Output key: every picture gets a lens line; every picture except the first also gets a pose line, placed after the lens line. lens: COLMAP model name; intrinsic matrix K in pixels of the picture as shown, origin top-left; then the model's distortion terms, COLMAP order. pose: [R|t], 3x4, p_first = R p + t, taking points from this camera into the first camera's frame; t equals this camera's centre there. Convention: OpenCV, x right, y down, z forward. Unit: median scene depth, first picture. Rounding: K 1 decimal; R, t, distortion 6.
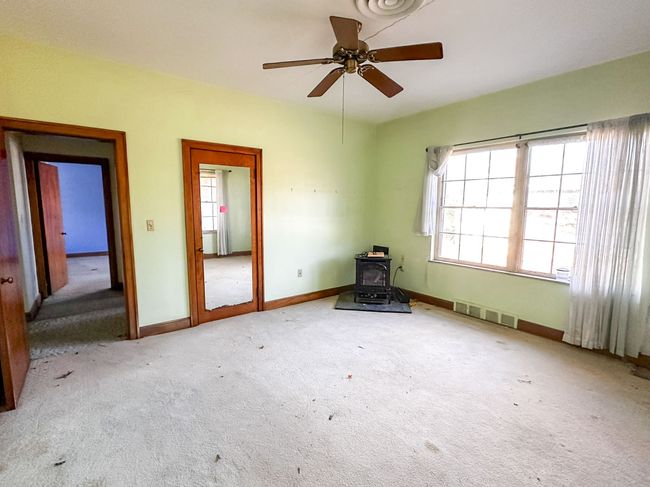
lens RADIAL K [[308.9, 0, 325.0], [0, 308.9, 243.5], [0, 0, 1]] dist [-0.000746, -0.000283]
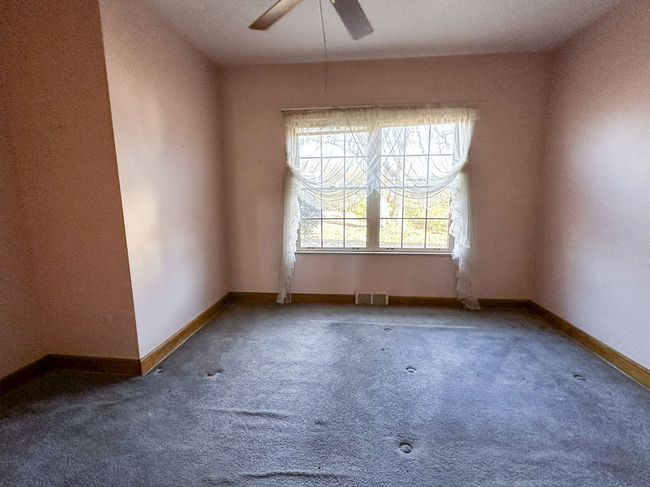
lens RADIAL K [[308.9, 0, 325.0], [0, 308.9, 243.5], [0, 0, 1]] dist [-0.000746, -0.000283]
pose [[0.687090, -0.126649, 0.715449, -0.245179], [0.100400, 0.991794, 0.079148, -0.032939], [-0.719602, 0.017449, 0.694168, 0.426266]]
